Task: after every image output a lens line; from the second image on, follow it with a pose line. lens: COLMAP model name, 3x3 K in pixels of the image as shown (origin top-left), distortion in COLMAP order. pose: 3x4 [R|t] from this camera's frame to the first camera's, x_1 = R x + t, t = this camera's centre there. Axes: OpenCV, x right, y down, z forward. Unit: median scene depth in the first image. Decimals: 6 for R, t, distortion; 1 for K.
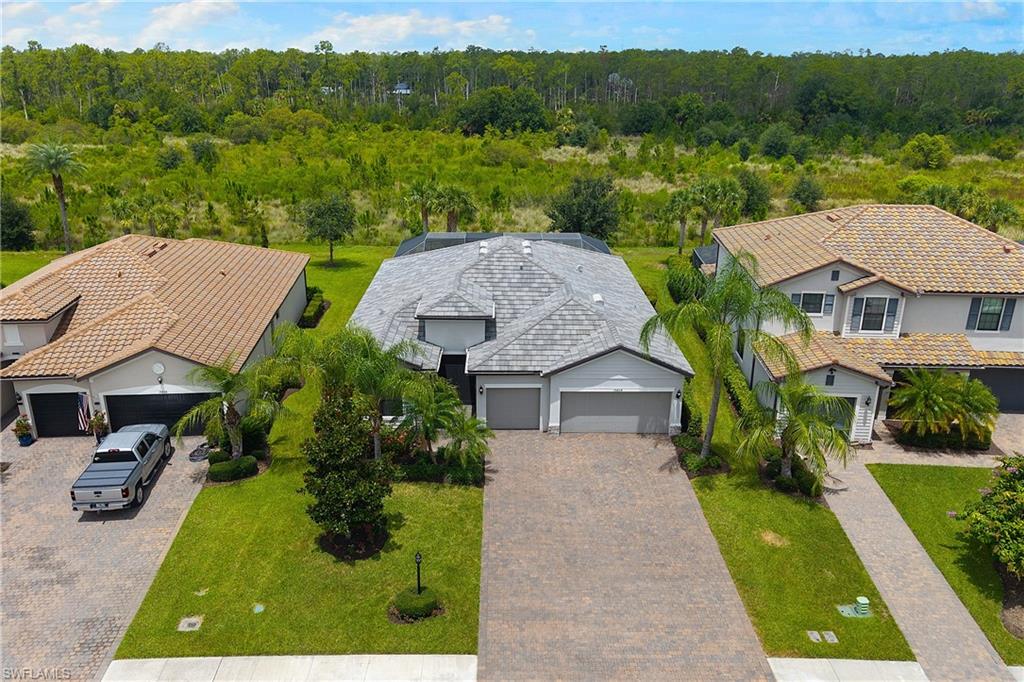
lens RADIAL K [[813.1, 0, 512.0], [0, 813.1, 341.0], [0, 0, 1]] dist [0.032972, -0.003339]
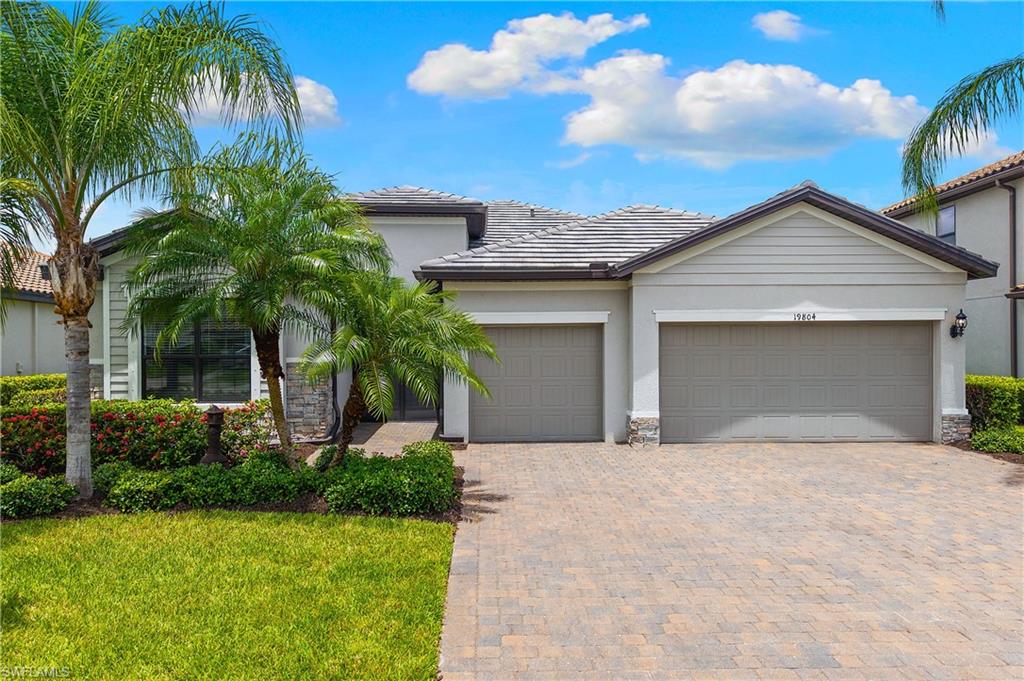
lens RADIAL K [[669.7, 0, 512.0], [0, 669.7, 340.5], [0, 0, 1]] dist [0.006696, 0.000996]
pose [[0.999544, -0.011718, 0.027840, -0.021449], [0.020703, 0.936914, -0.348945, 0.195910], [-0.021995, 0.349362, 0.936729, 0.759386]]
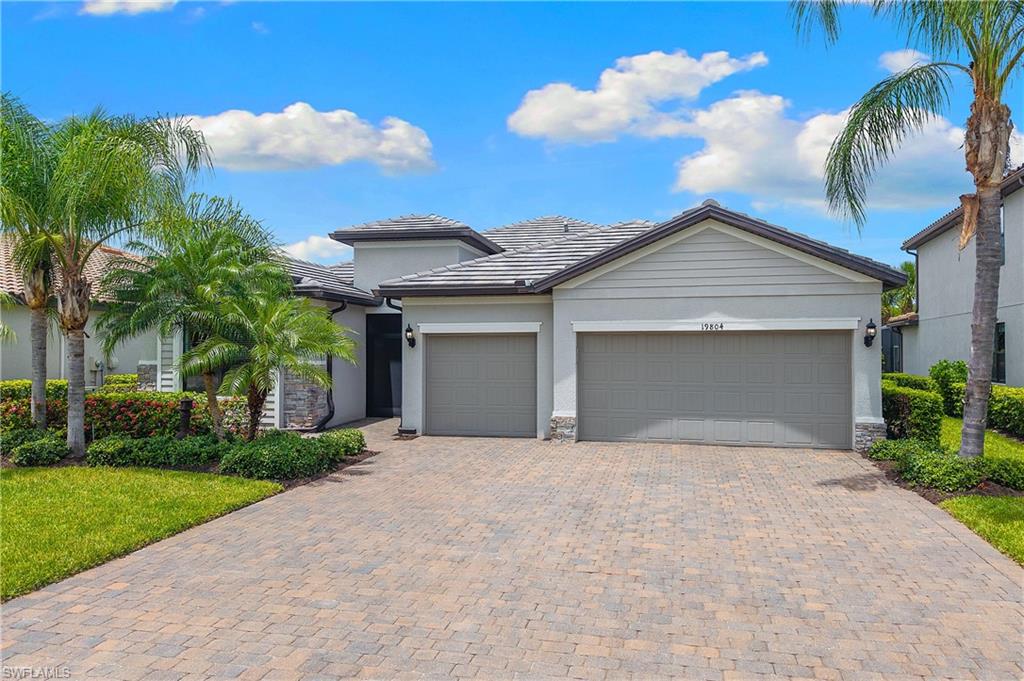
lens RADIAL K [[695.6, 0, 545.7], [0, 695.6, 338.3], [0, 0, 1]] dist [0.013237, -0.003982]
pose [[0.976833, -0.010802, -0.213731, 0.132492], [-0.067463, 0.932257, -0.355450, 0.215107], [0.203092, 0.361634, 0.909931, 0.711292]]
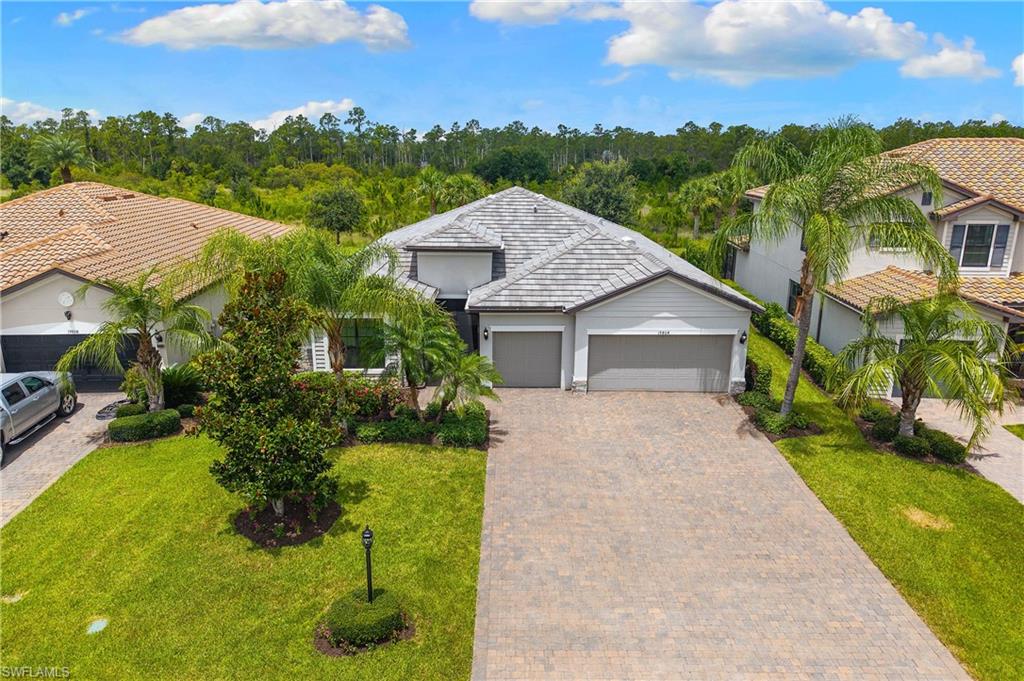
lens RADIAL K [[669.7, 0, 512.0], [0, 669.7, 340.5], [0, 0, 1]] dist [0.006696, 0.000996]
pose [[0.999930, -0.000050, -0.011810, -0.006005], [-0.000822, 0.997270, -0.073837, 0.123959], [0.011781, 0.073842, 0.997200, 0.397103]]
